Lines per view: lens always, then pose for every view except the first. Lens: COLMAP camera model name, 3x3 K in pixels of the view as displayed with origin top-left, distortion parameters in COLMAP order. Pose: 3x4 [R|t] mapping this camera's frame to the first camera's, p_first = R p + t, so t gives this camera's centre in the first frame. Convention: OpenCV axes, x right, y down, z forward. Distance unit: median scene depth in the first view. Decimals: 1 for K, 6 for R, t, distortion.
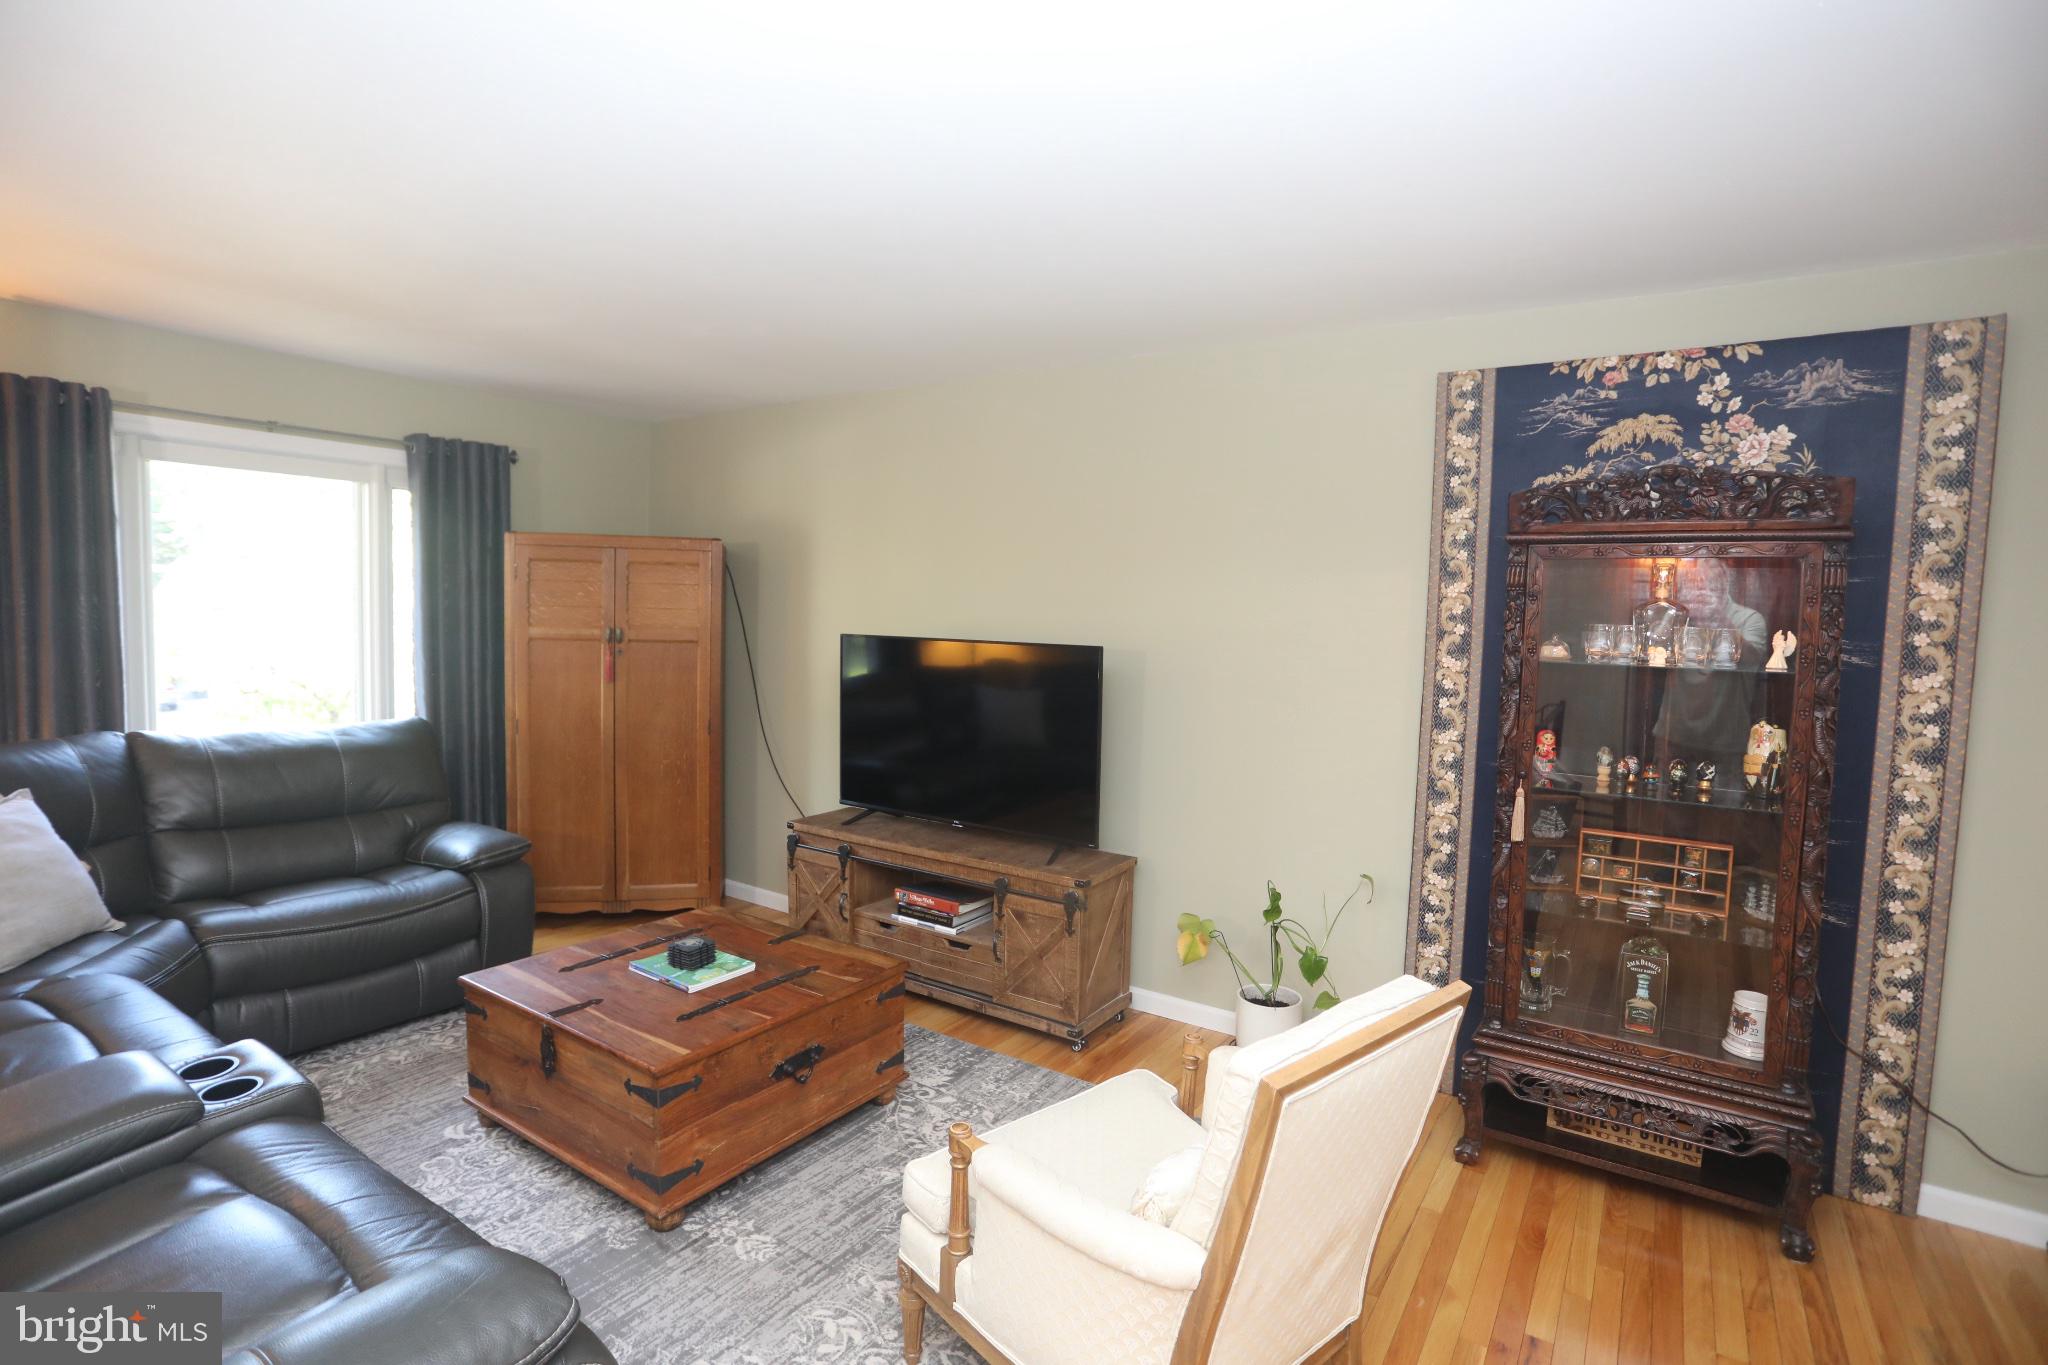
lens RADIAL K [[991.5, 0, 1021.5], [0, 991.5, 680.4], [0, 0, 1]] dist [-0.076041, 0.030241]
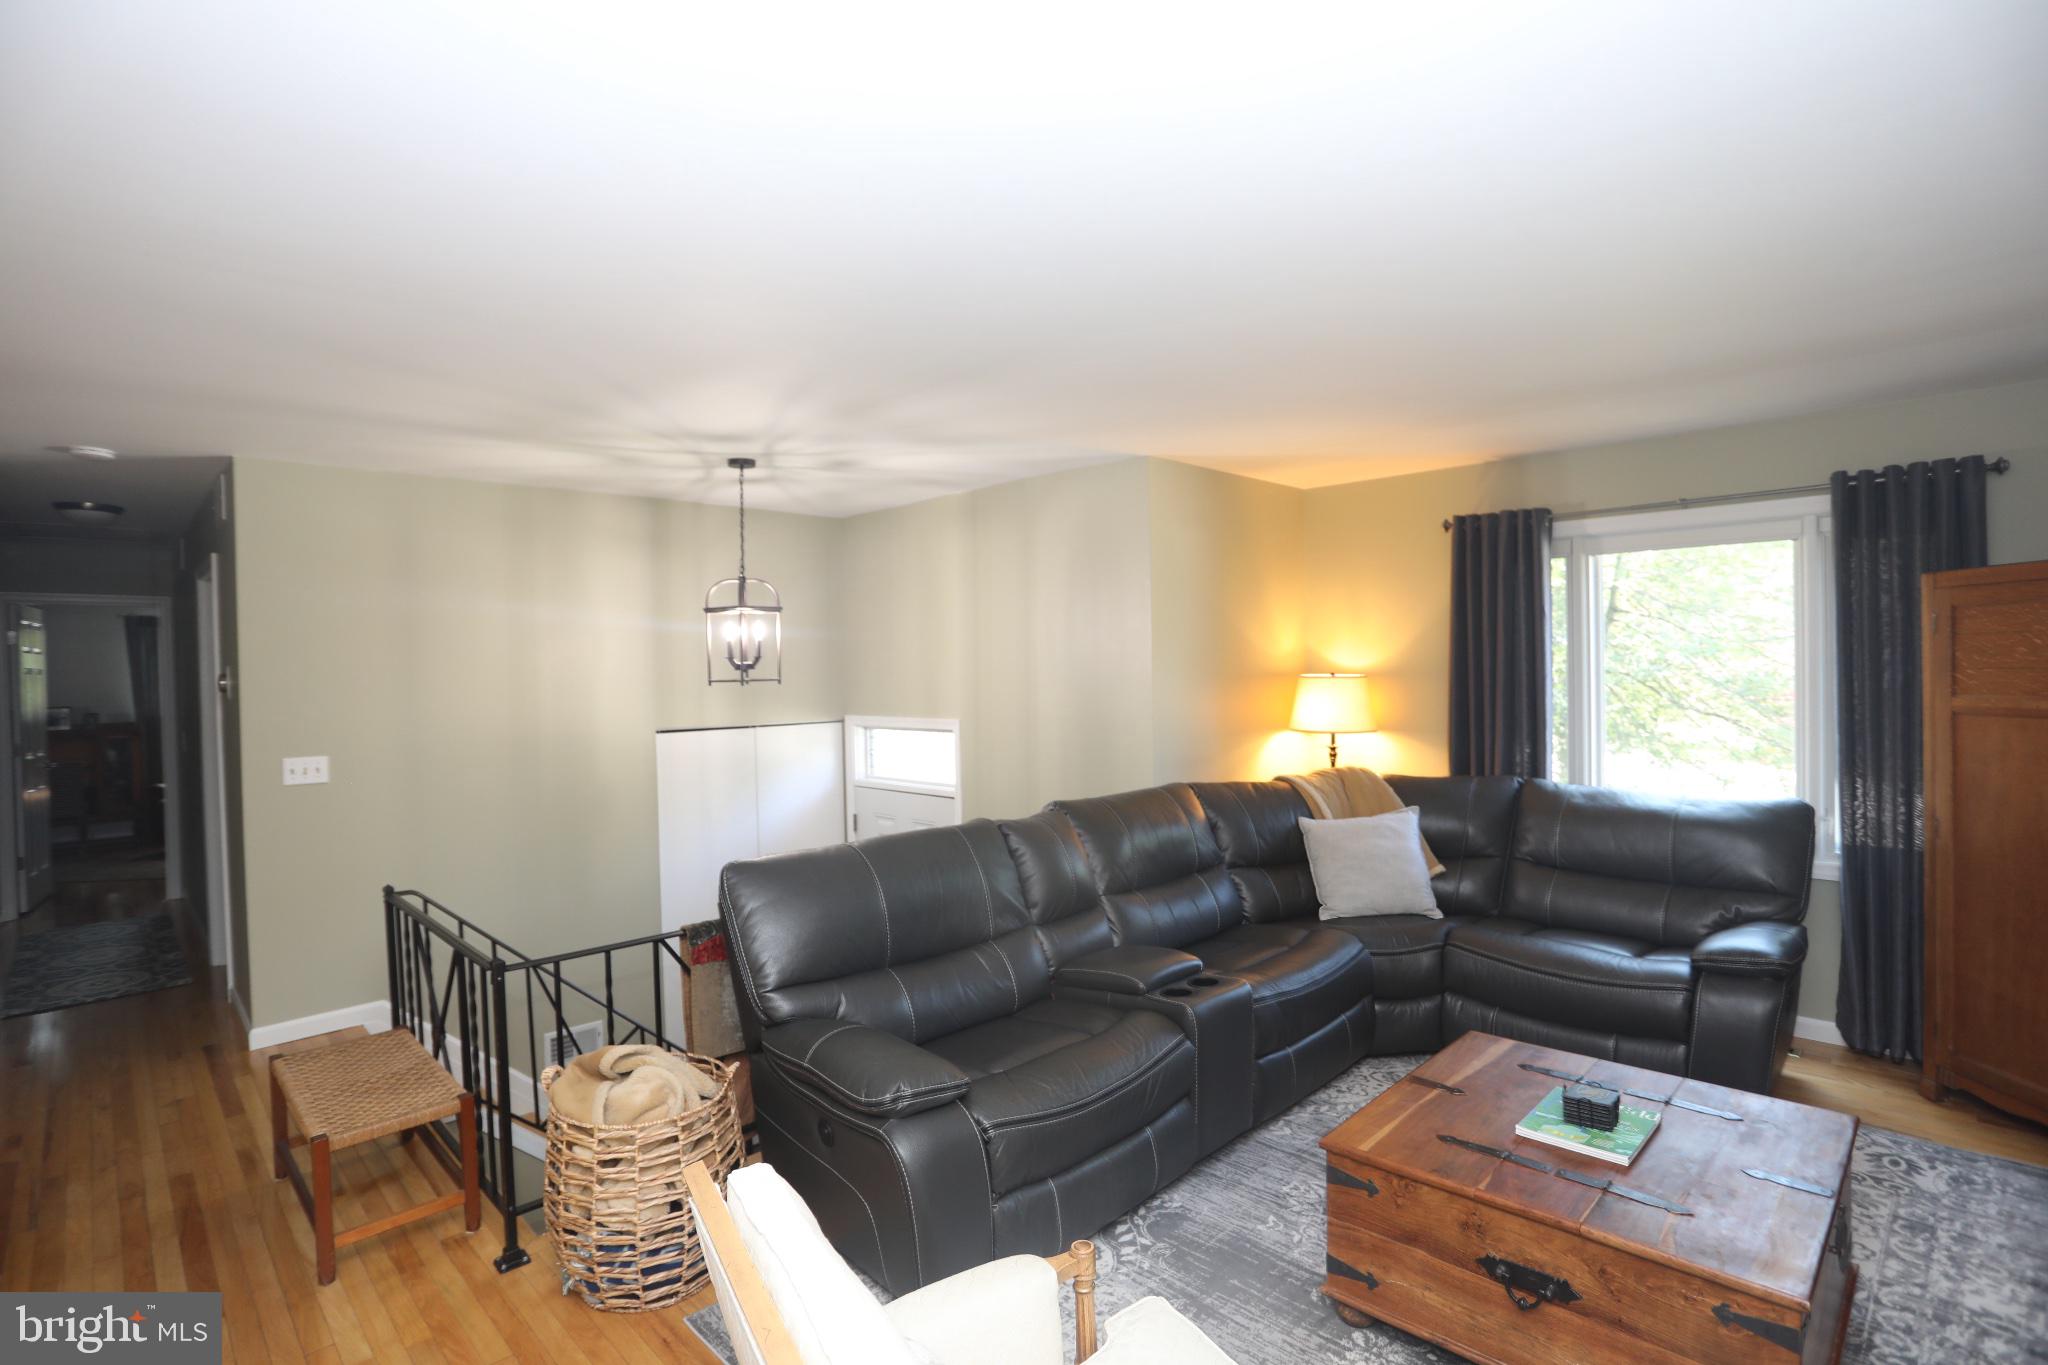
lens RADIAL K [[991.5, 0, 1021.5], [0, 991.5, 680.4], [0, 0, 1]] dist [-0.076041, 0.030241]
pose [[-0.196310, -0.011146, -0.980479, 0.431640], [-0.053442, 0.998571, -0.000652, -0.035977], [0.979084, 0.052271, -0.196625, 0.557337]]
